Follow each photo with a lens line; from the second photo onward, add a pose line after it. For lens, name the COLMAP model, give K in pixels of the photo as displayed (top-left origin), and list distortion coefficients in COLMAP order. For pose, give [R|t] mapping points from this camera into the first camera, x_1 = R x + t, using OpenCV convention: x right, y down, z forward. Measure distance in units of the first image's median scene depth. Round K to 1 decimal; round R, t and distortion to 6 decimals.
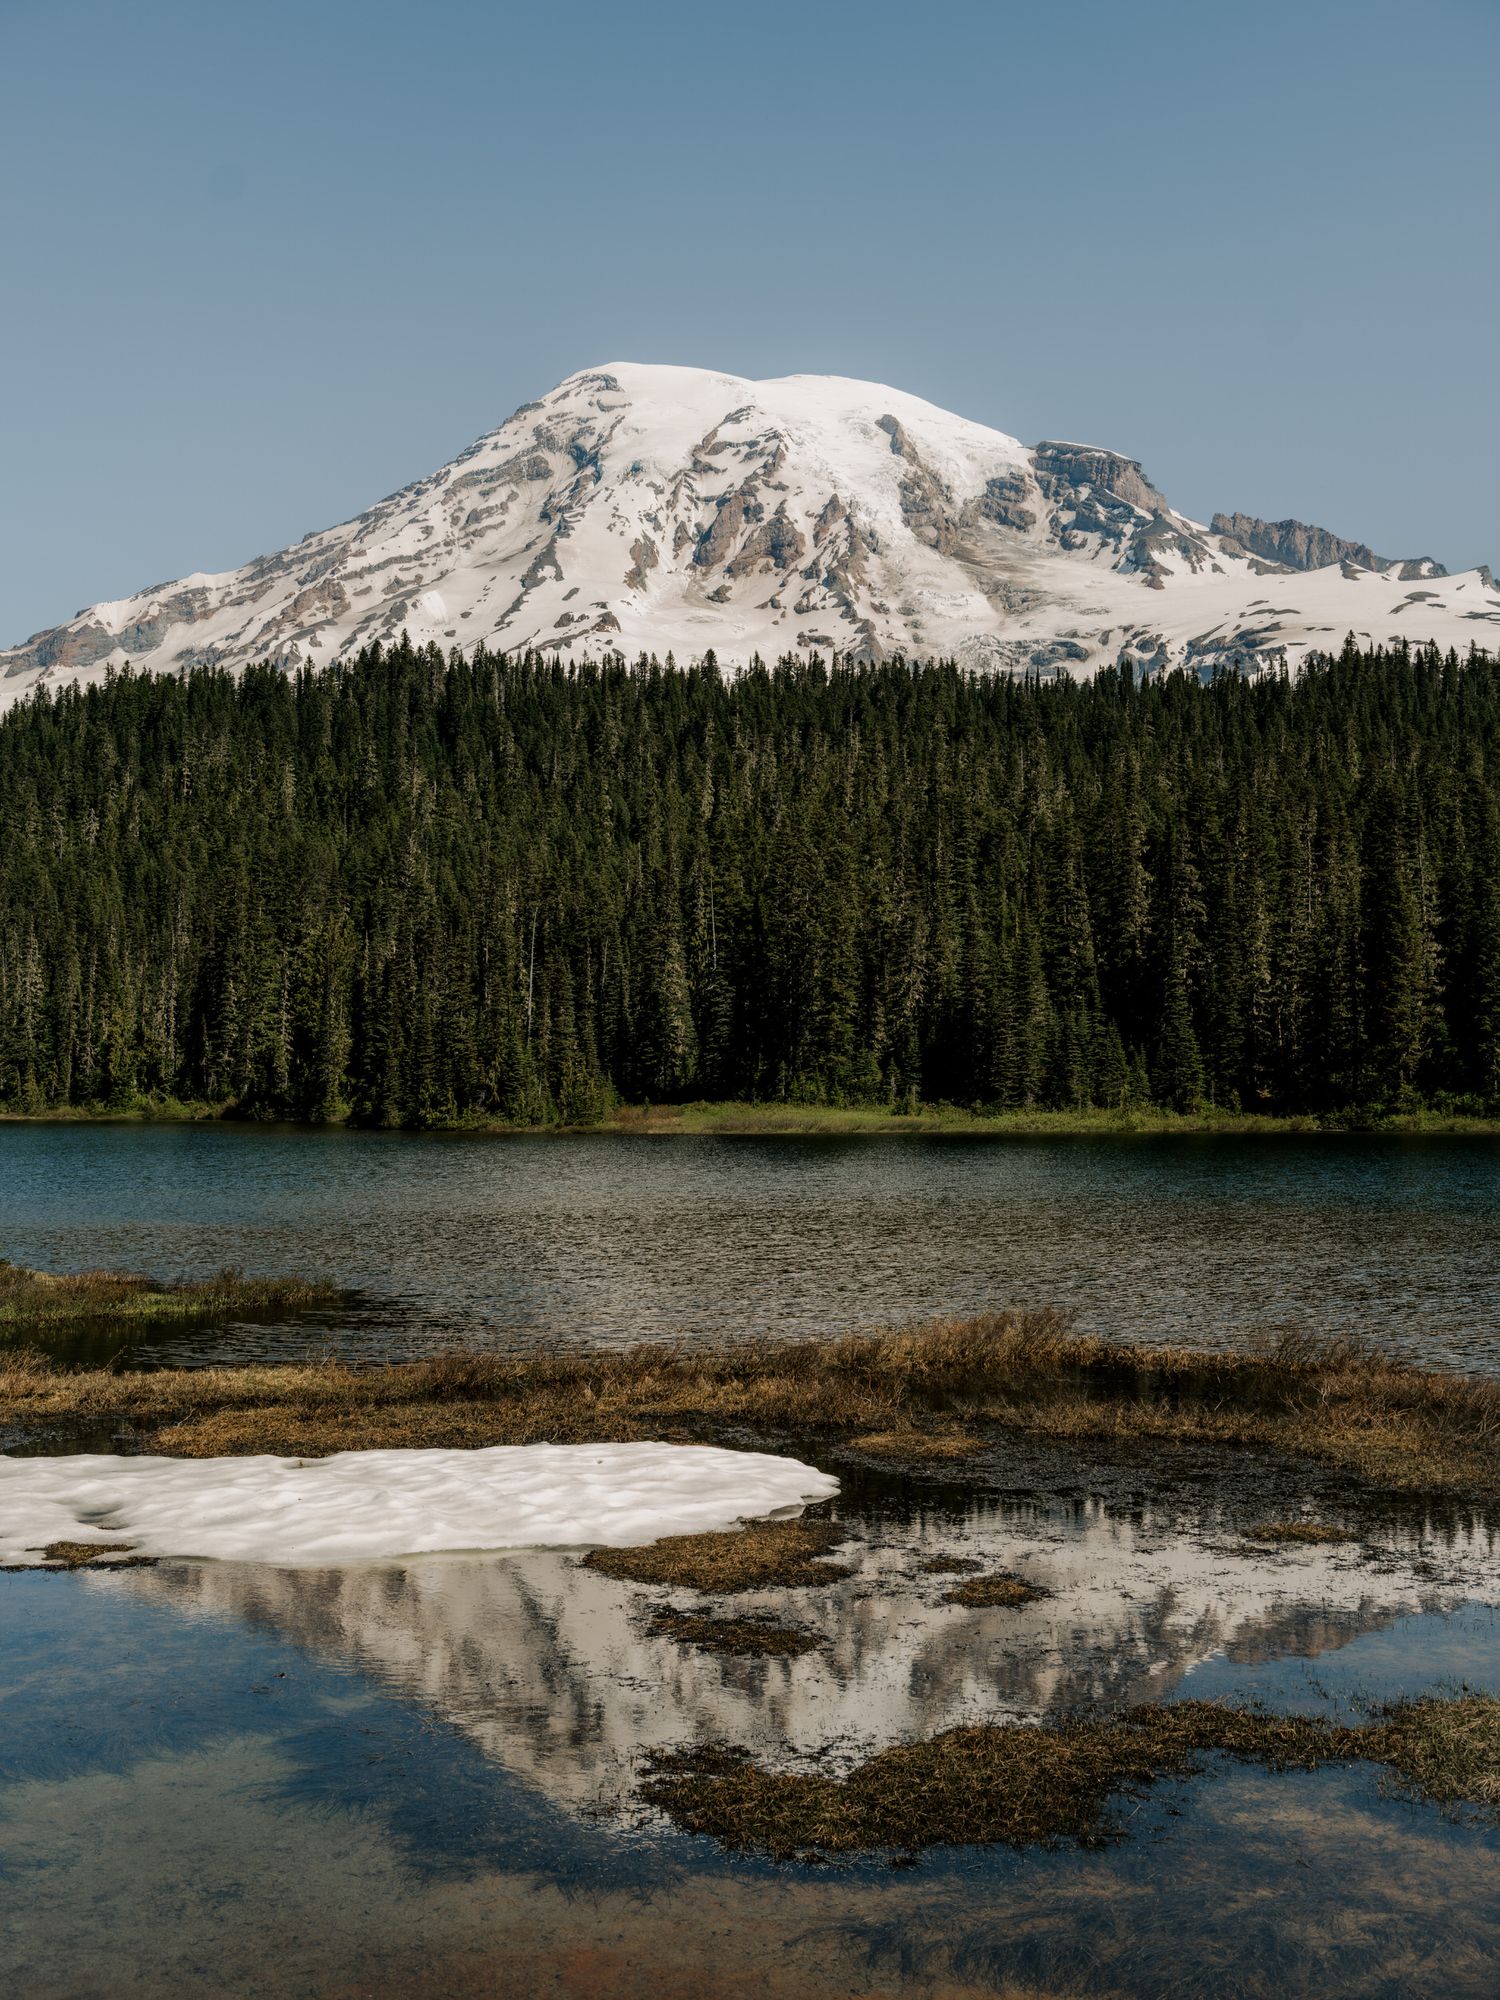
lens RADIAL K [[2696.7, 0, 750.0], [0, 2696.7, 1000.0], [0, 0, 1]] dist [-0.006295, 0.000901]
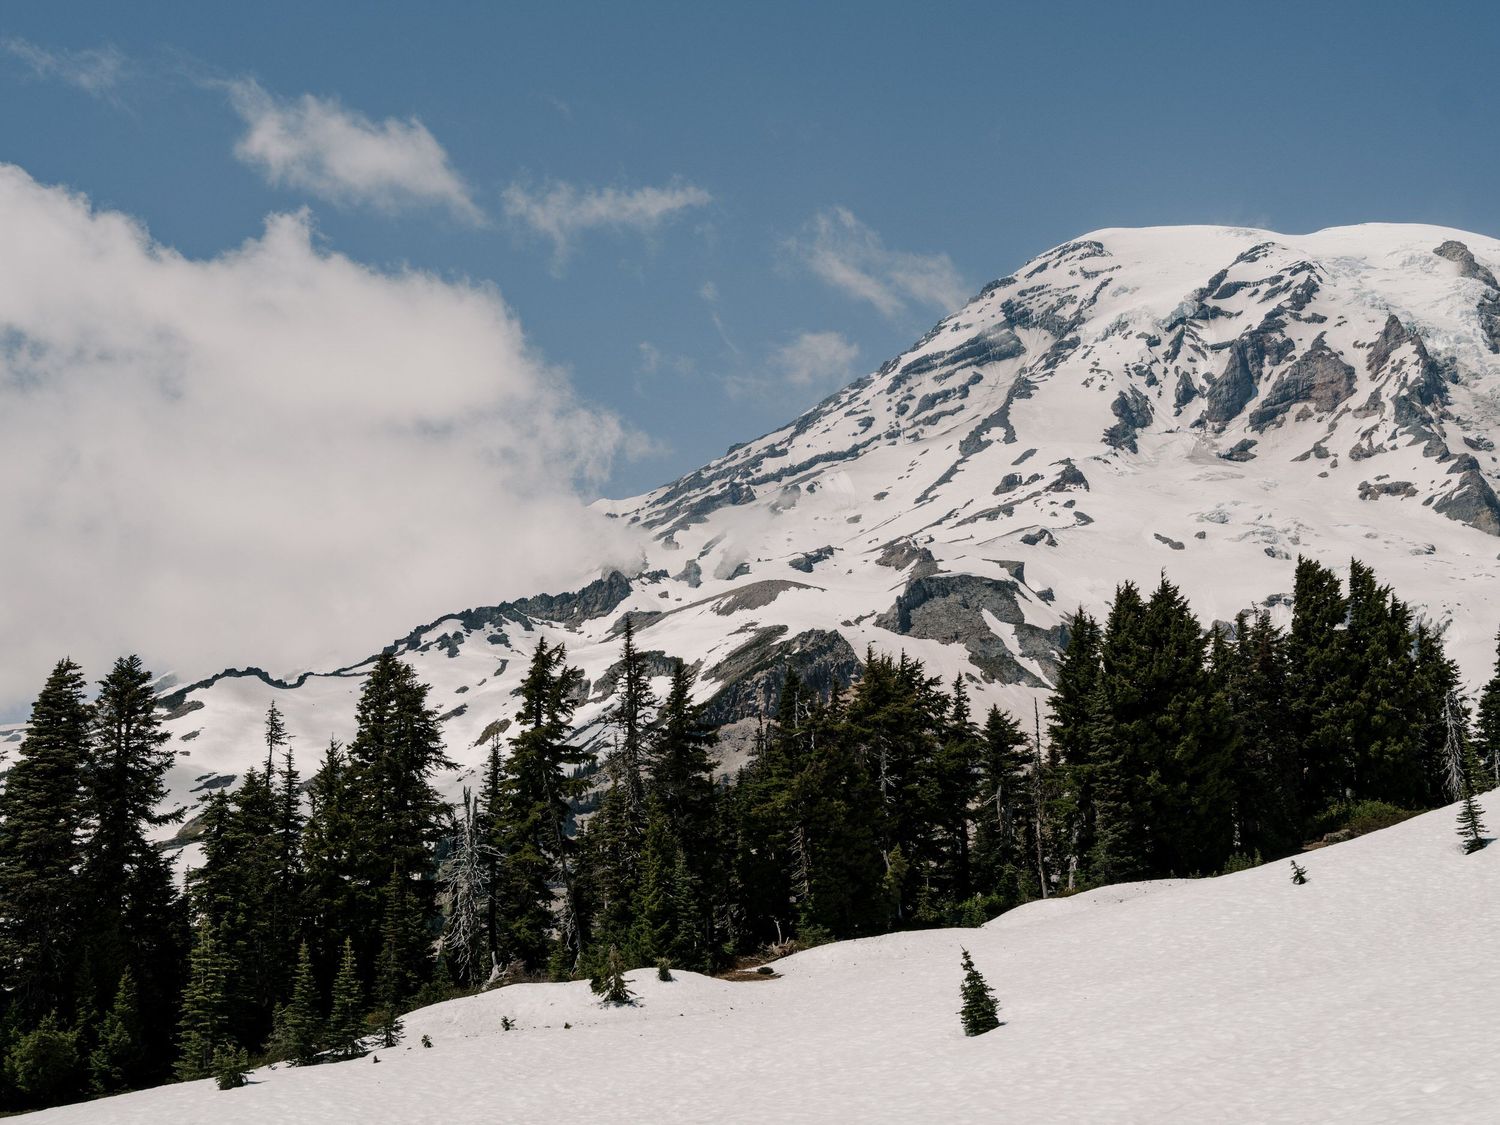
lens RADIAL K [[2022.5, 0, 750.0], [0, 2022.5, 562.5], [0, 0, 1]] dist [-0.006295, 0.000901]
pose [[0.963413, -0.070701, -0.258527, 0.000106], [0.023895, 0.983396, -0.179891, -0.025413], [0.266953, 0.167132, 0.949106, 0.430165]]
